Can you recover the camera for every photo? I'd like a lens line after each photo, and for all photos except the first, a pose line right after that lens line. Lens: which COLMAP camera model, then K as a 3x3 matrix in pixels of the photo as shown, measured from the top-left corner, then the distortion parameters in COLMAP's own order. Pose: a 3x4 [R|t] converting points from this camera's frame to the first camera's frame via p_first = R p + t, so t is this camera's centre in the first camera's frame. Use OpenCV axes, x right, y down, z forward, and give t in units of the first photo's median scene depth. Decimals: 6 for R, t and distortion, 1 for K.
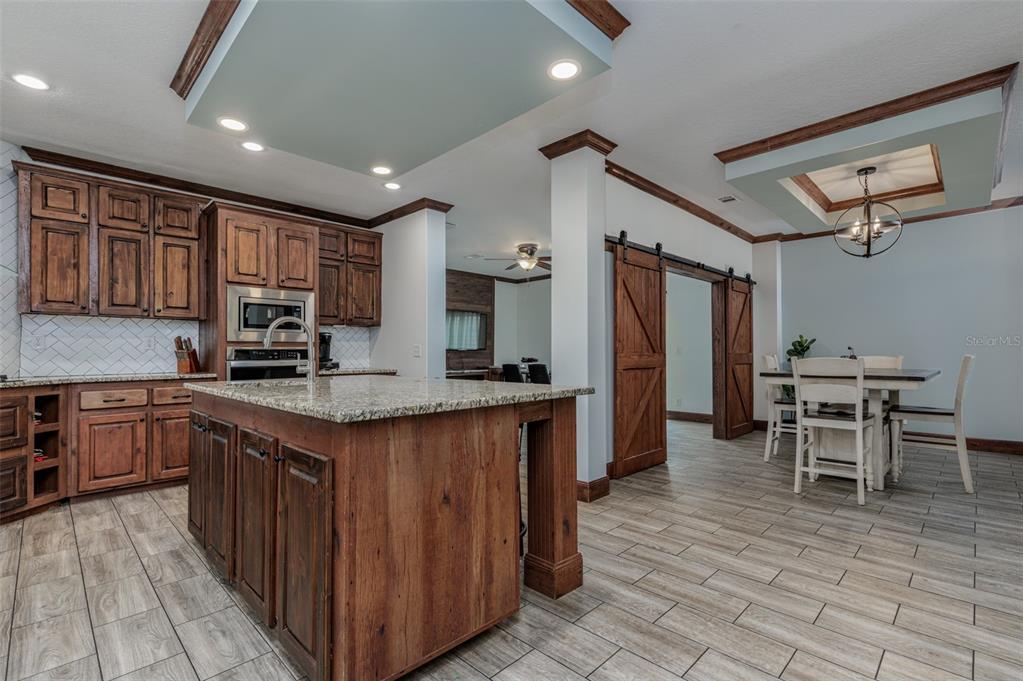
lens RADIAL K [[460.3, 0, 518.4], [0, 460.3, 345.7], [0, 0, 1]] dist [-0.000192, 0.000341]
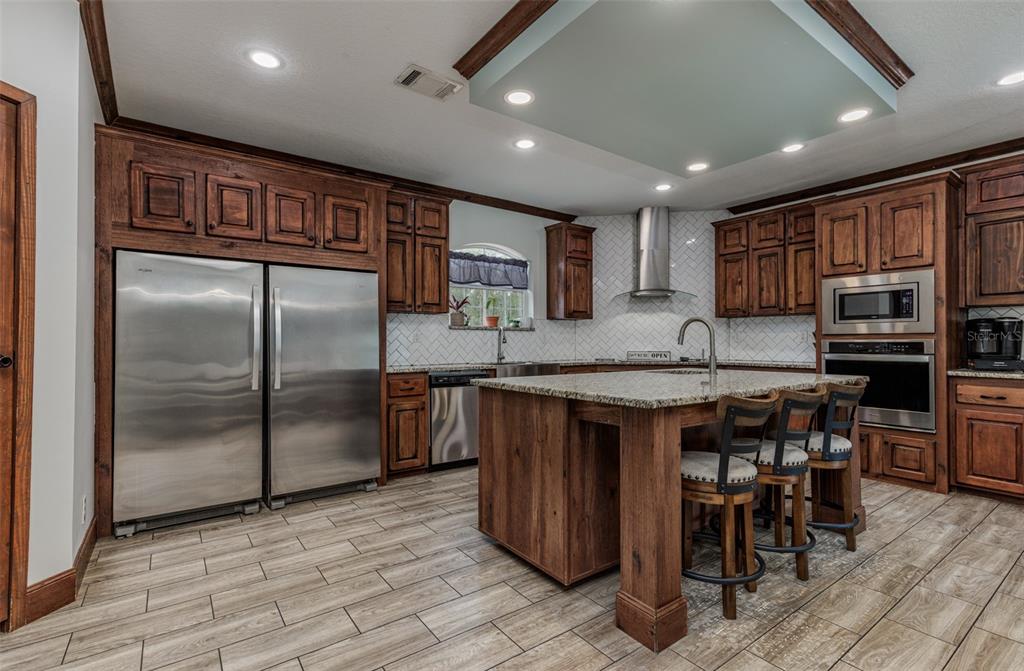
lens RADIAL K [[474.2, 0, 510.5], [0, 474.2, 337.3], [0, 0, 1]] dist [0.005522, 0.000193]
pose [[-0.163481, -0.004451, -0.986536, 0.692882], [0.016566, 0.999836, -0.007256, -0.009151], [0.986407, -0.017529, -0.163380, 0.639352]]
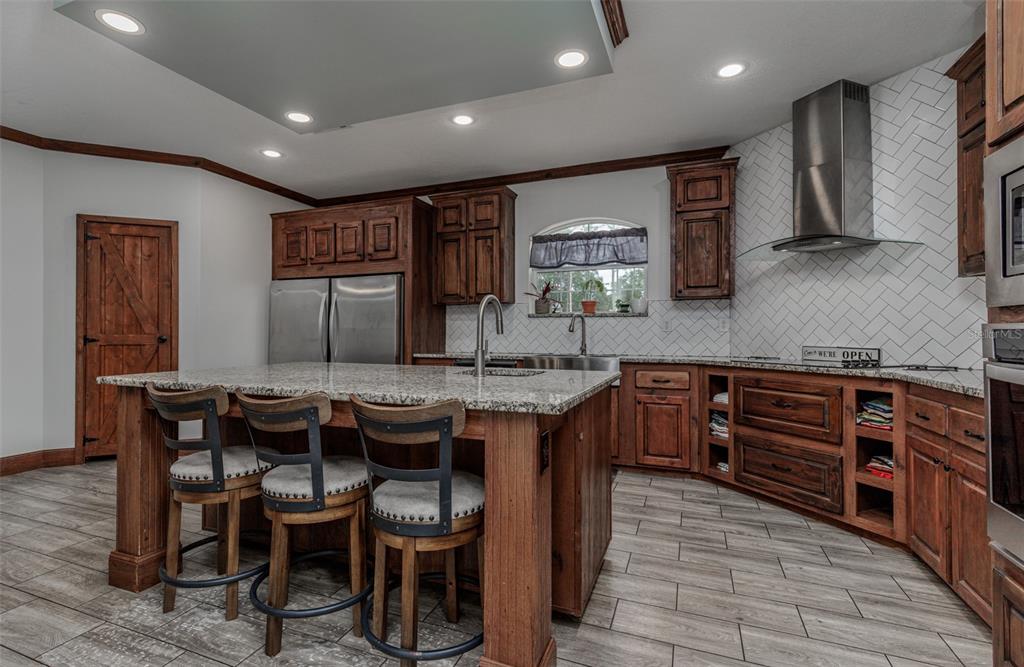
lens RADIAL K [[476.1, 0, 504.1], [0, 476.1, 330.1], [0, 0, 1]] dist [0.000743, -0.000097]
pose [[-0.924907, 0.003340, -0.380179, -0.169617], [0.011196, 0.999767, -0.018455, 0.016634], [0.380029, -0.021325, -0.924729, 1.566671]]
